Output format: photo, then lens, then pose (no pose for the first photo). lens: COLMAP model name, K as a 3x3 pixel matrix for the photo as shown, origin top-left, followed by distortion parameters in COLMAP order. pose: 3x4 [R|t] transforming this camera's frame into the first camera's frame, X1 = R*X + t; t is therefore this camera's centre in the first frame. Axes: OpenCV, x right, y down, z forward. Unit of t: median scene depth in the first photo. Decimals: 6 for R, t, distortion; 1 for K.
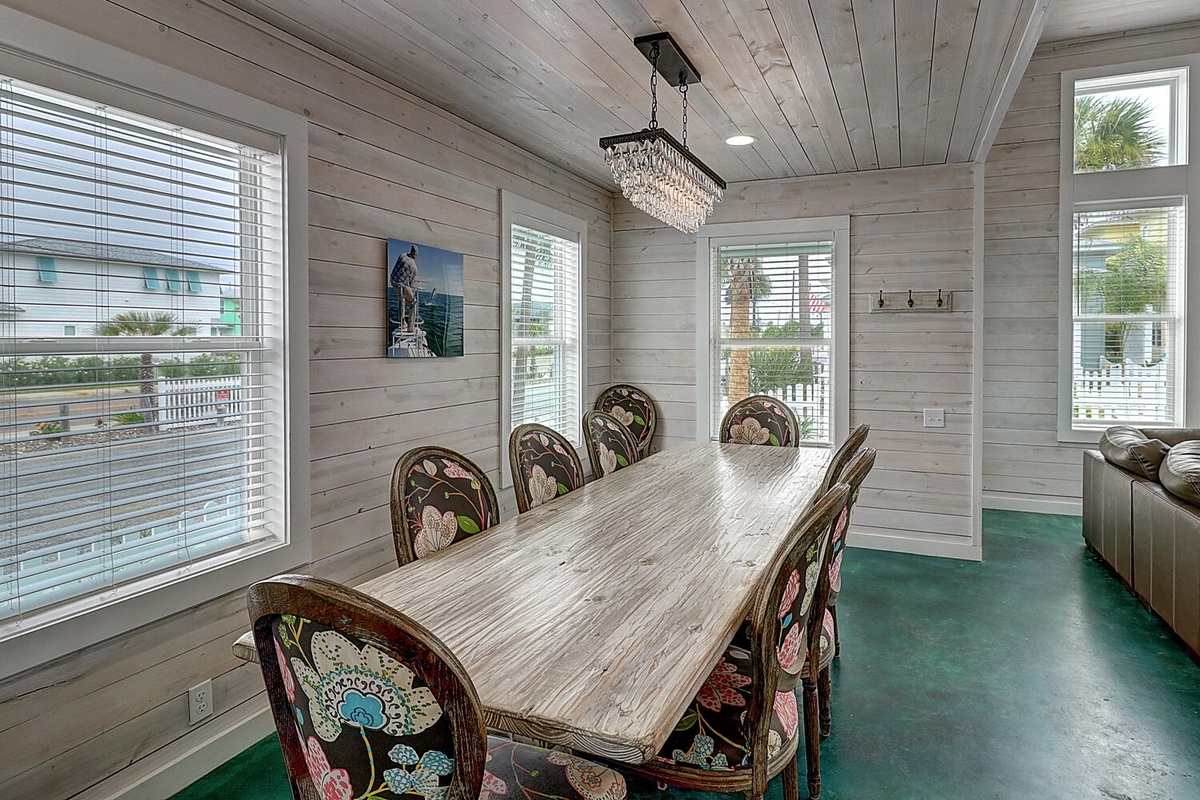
lens RADIAL K [[659.3, 0, 645.1], [0, 659.3, 343.8], [0, 0, 1]] dist [0.000657, 0.002511]
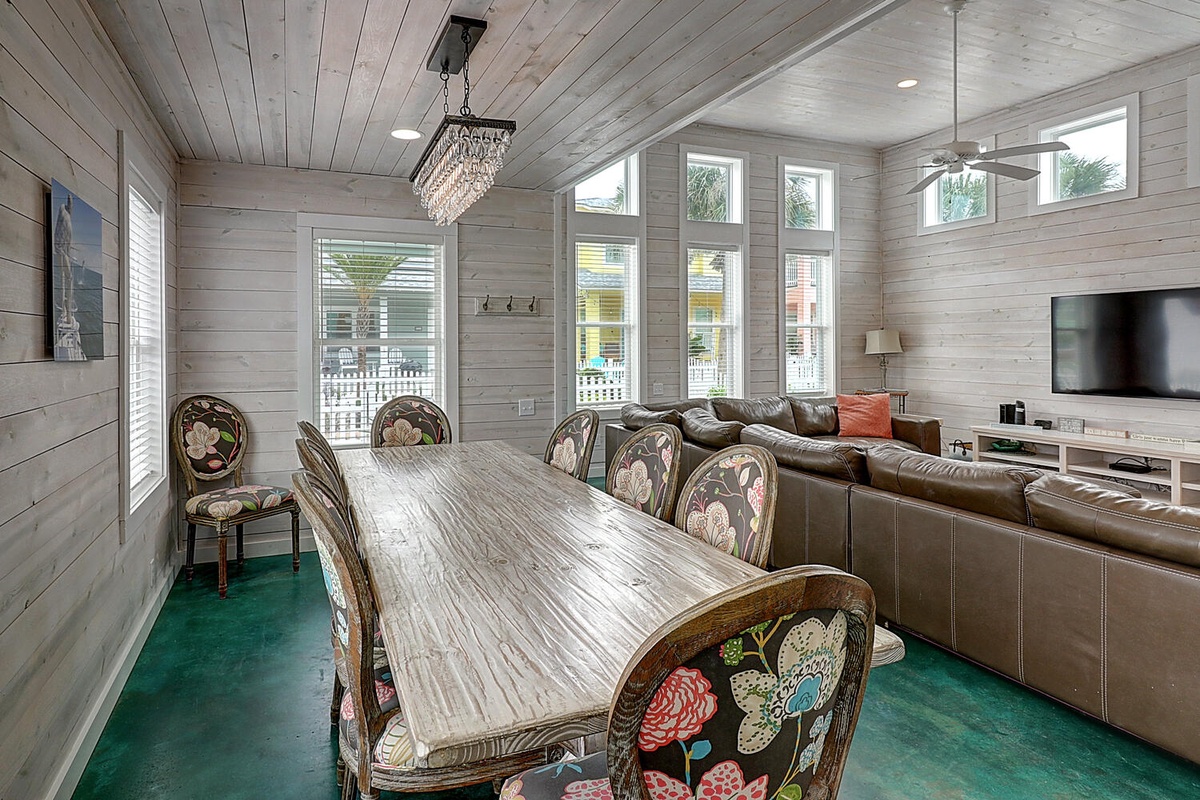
lens RADIAL K [[659.3, 0, 556.7], [0, 659.3, 341.5], [0, 0, 1]] dist [0.000657, 0.002511]
pose [[0.726629, -0.000208, 0.687030, -0.315868], [0.008814, 0.999920, -0.009020, 0.007891], [-0.686974, 0.012609, 0.726573, 0.122841]]
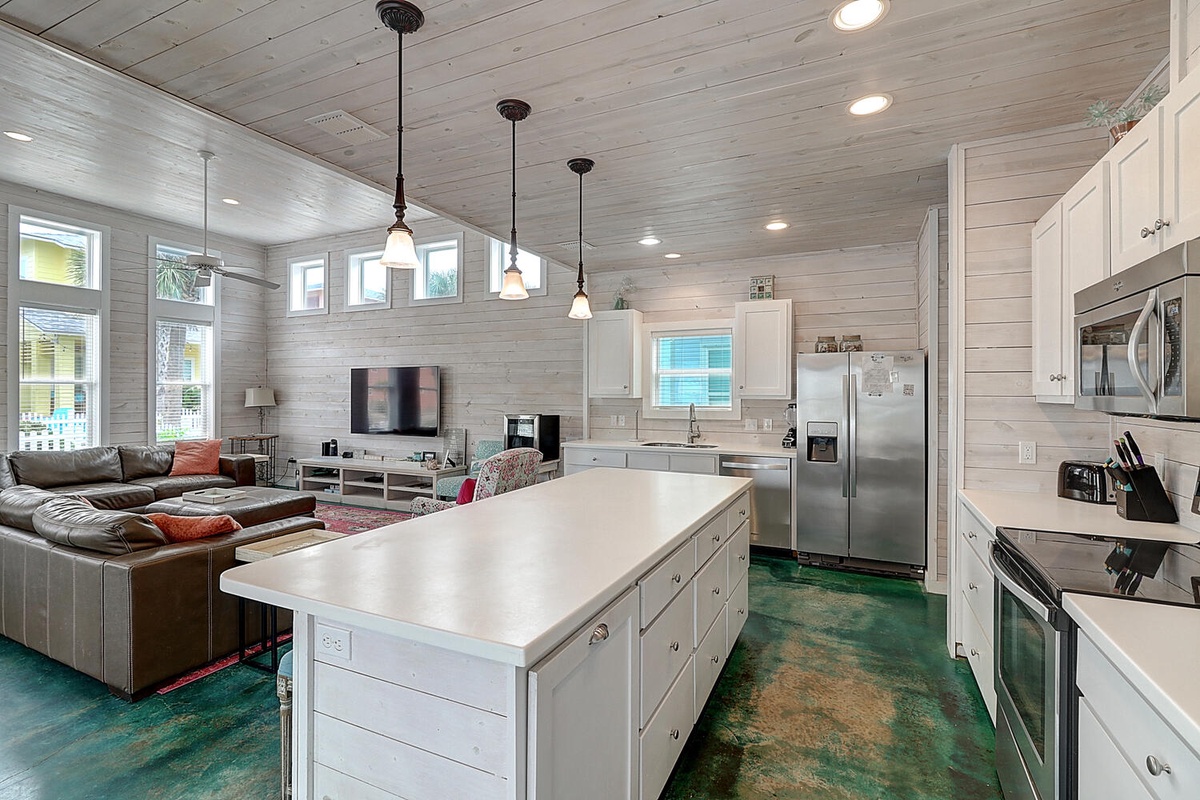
lens RADIAL K [[547.7, 0, 597.7], [0, 547.7, 392.7], [0, 0, 1]] dist [0.002203, -0.001602]
pose [[0.064630, 0.001037, 0.997909, -0.261015], [0.001600, 0.999998, -0.001142, -0.012076], [-0.997908, 0.001670, 0.064629, -0.502900]]
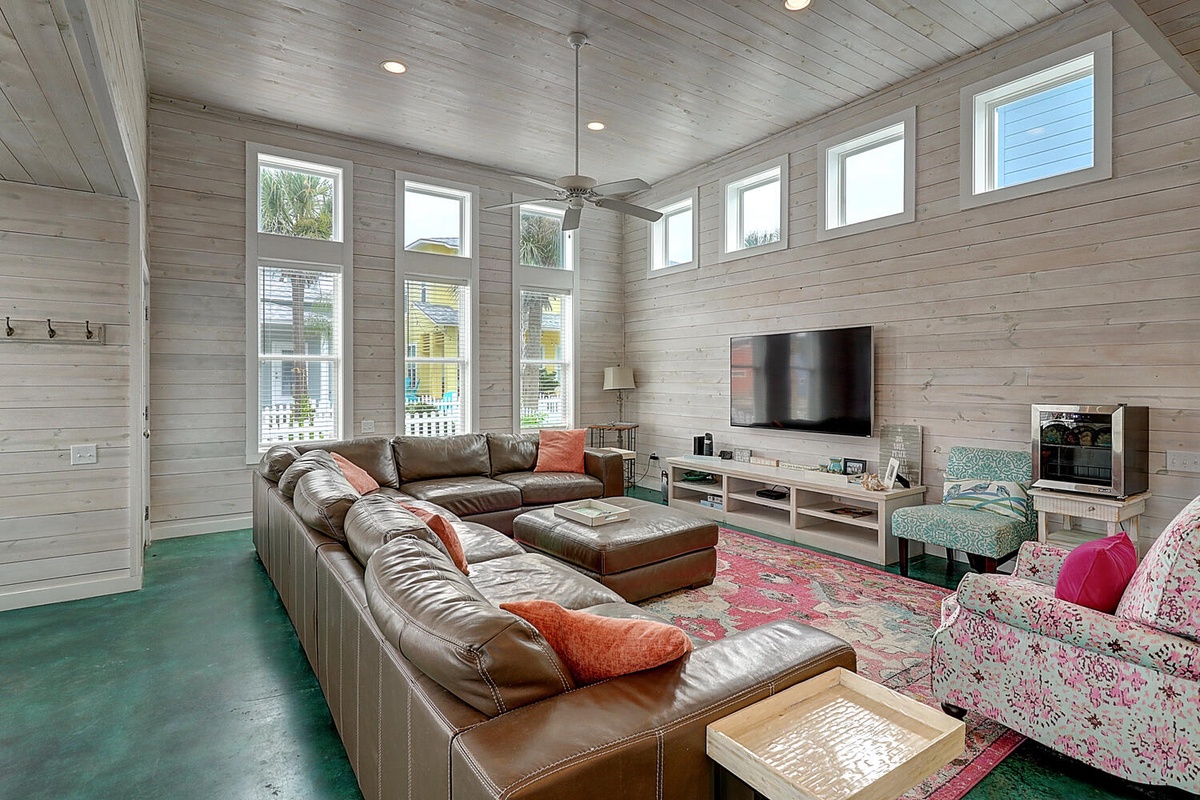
lens RADIAL K [[603.3, 0, 619.7], [0, 603.3, 382.0], [0, 0, 1]] dist [-0.005458, 0.001309]
pose [[0.539295, -0.003456, 0.842110, 0.121241], [0.004240, 0.999990, 0.001389, 0.008925], [-0.842106, 0.002821, 0.539304, -0.129697]]
